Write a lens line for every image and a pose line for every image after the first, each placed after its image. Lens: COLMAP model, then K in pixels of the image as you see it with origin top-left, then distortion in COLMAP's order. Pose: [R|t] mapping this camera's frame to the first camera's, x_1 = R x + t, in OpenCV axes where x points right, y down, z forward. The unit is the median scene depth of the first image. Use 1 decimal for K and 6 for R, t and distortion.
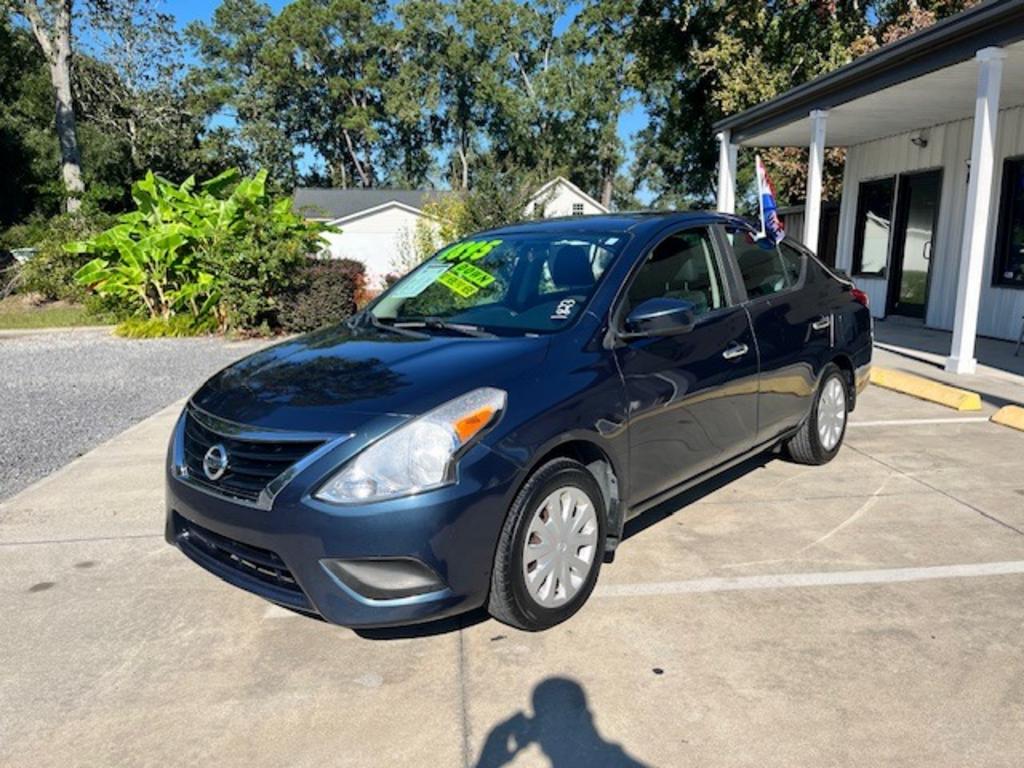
lens RADIAL K [[784.6, 0, 506.6], [0, 784.6, 381.9], [0, 0, 1]] dist [0.063435, -0.095966]
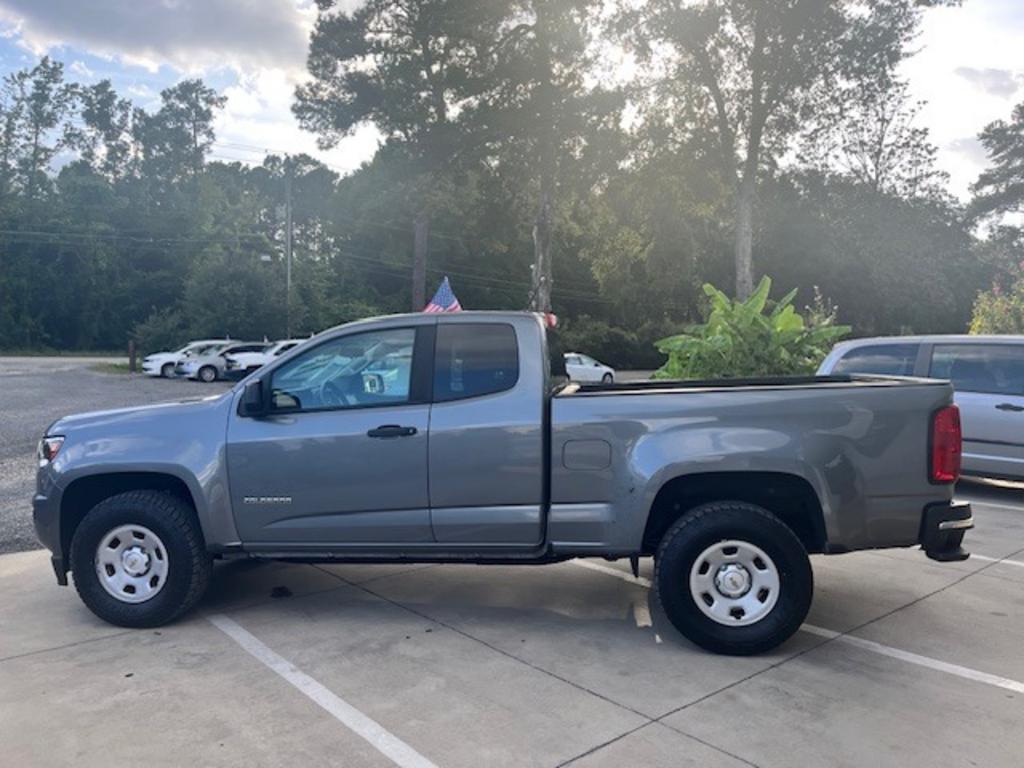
lens RADIAL K [[784.6, 0, 506.6], [0, 784.6, 381.9], [0, 0, 1]] dist [0.063435, -0.095966]
pose [[0.571006, 0.048915, -0.819487, 0.353323], [-0.152022, 0.987259, -0.046997, -0.042228], [0.806748, 0.151416, 0.571167, 0.124816]]
